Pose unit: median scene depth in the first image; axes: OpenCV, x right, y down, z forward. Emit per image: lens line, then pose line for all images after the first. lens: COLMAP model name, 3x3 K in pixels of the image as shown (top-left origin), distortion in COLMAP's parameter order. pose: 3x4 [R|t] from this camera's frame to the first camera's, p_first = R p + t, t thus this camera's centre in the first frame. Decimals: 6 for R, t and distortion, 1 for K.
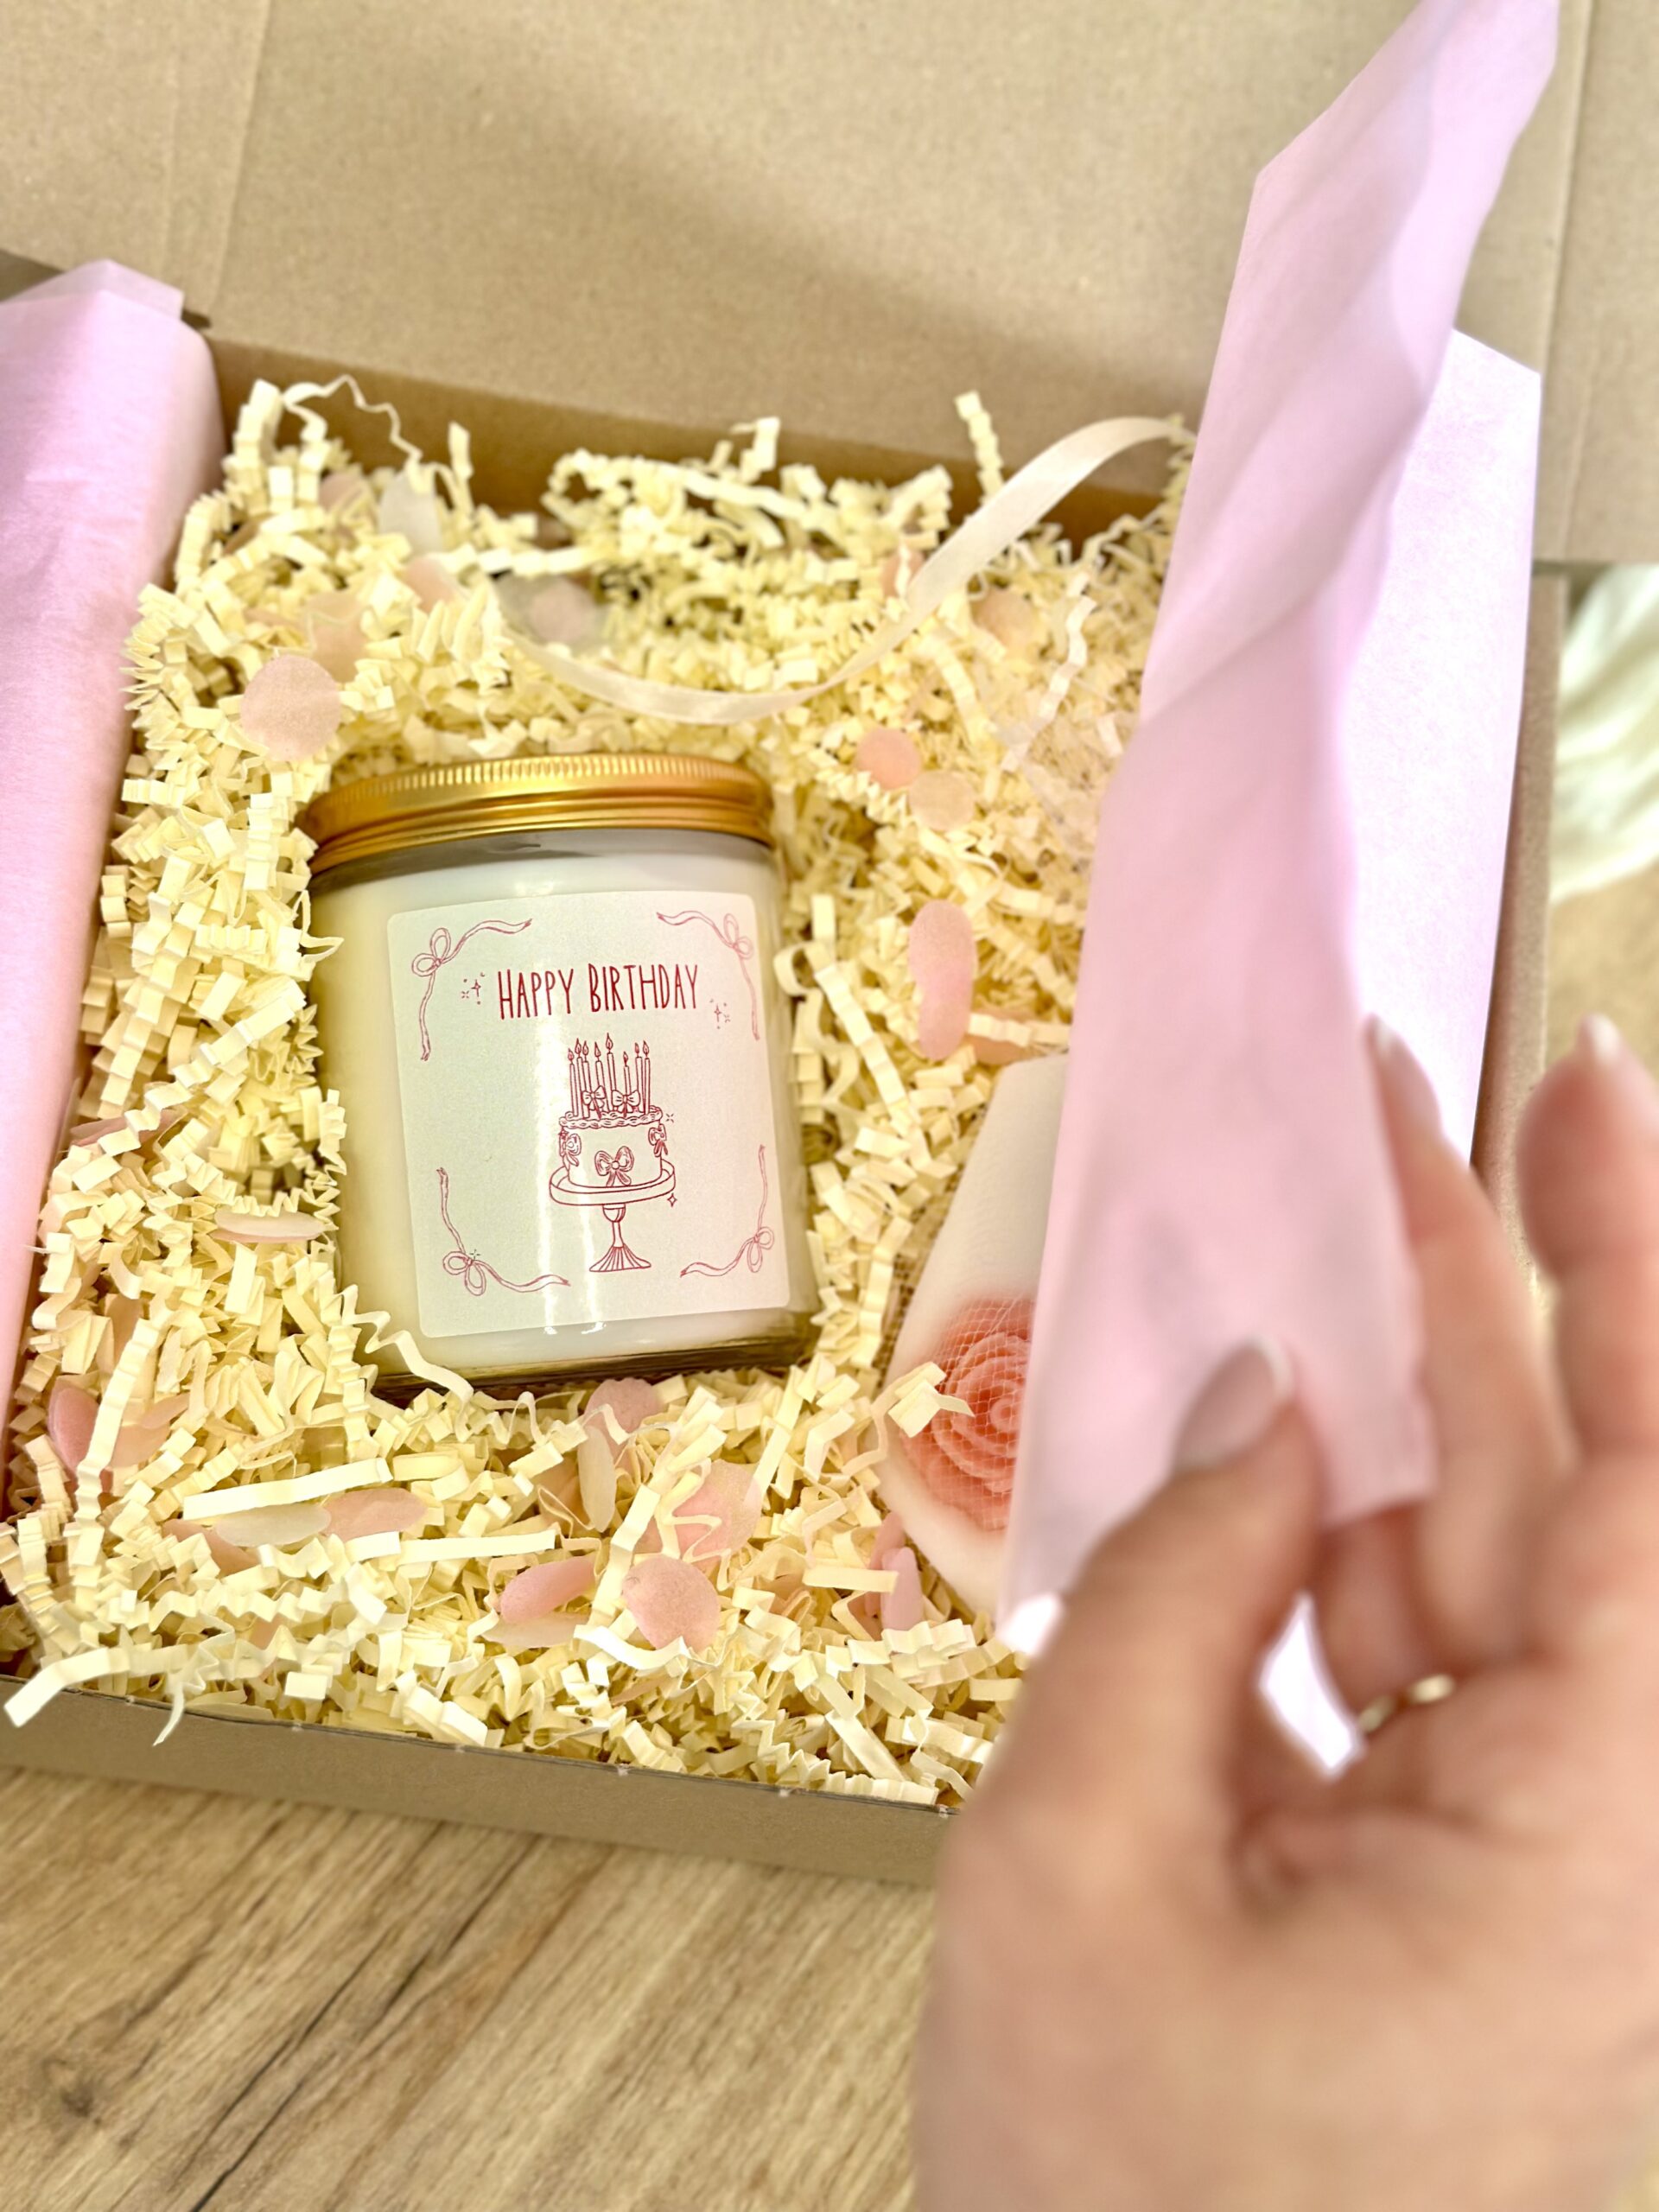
lens RADIAL K [[3188.0, 0, 822.0], [0, 3188.0, 1165.3], [0, 0, 1]] dist [0.212426, -0.433675]
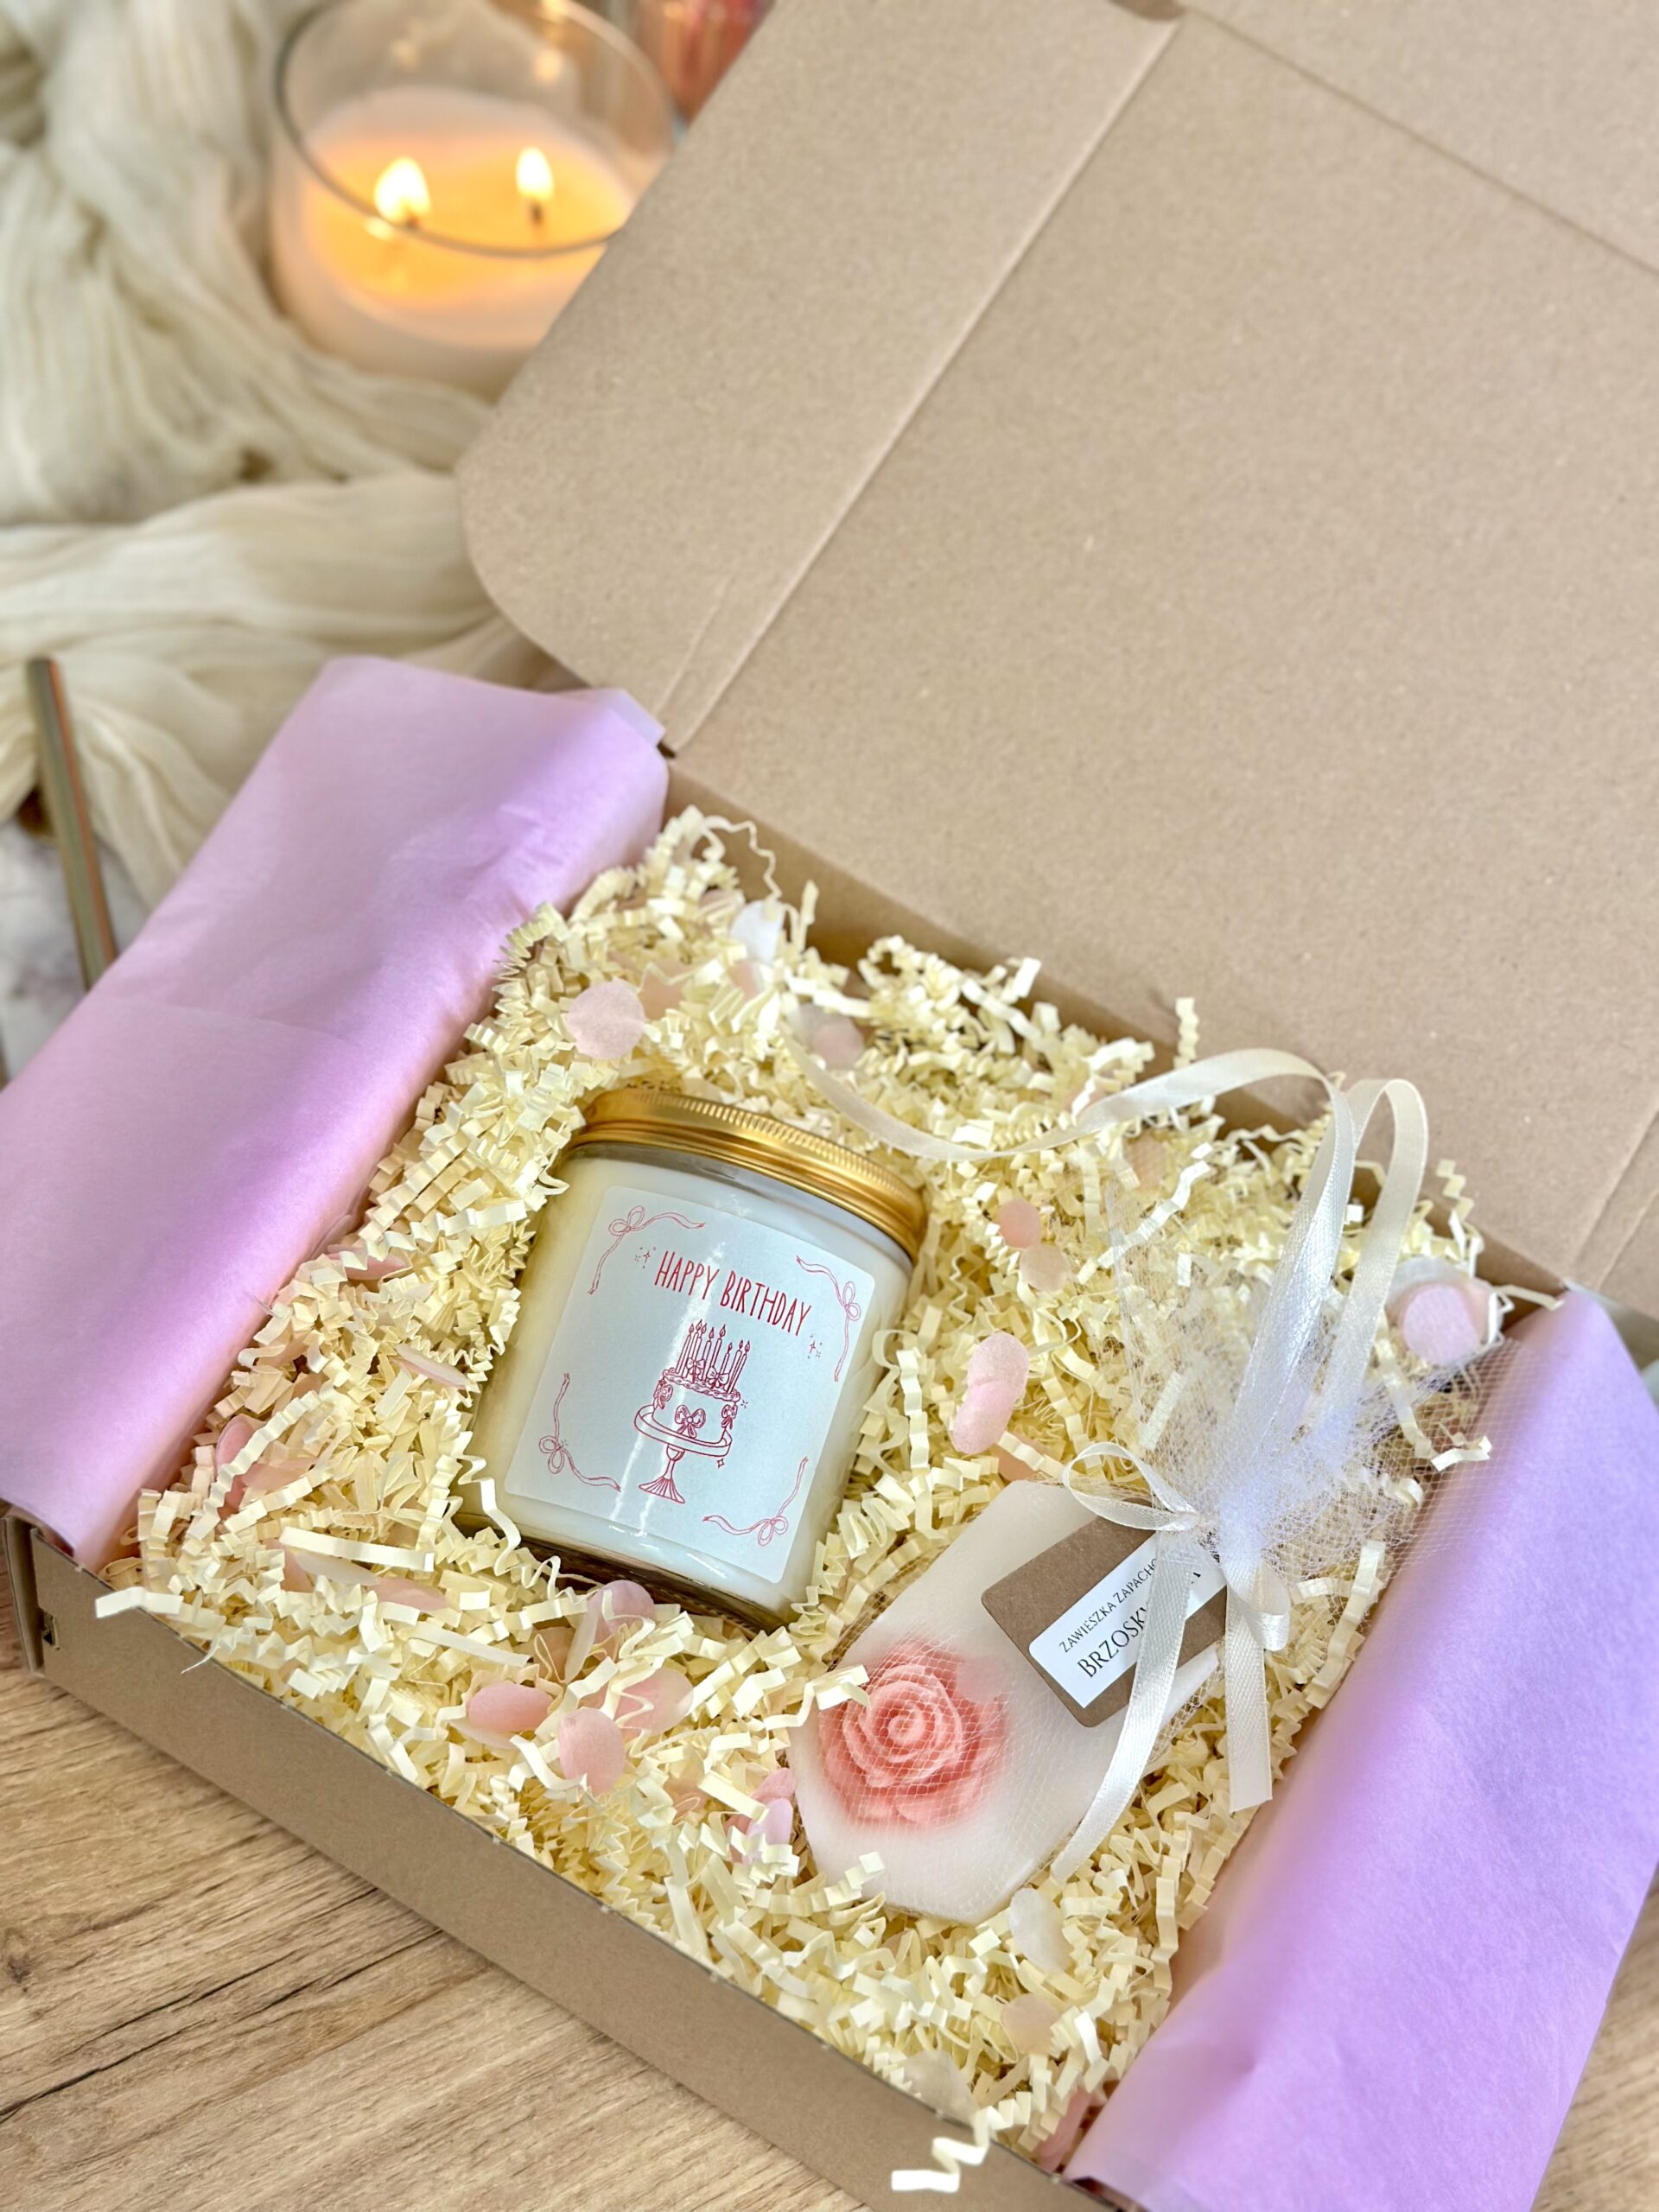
lens RADIAL K [[3188.0, 0, 822.0], [0, 3188.0, 1165.3], [0, 0, 1]] dist [0.212426, -0.433675]
pose [[0.919086, 0.357847, -0.165006, 0.155381], [-0.383663, 0.908156, -0.167495, 0.098957], [0.089914, 0.217249, 0.971966, -0.264265]]
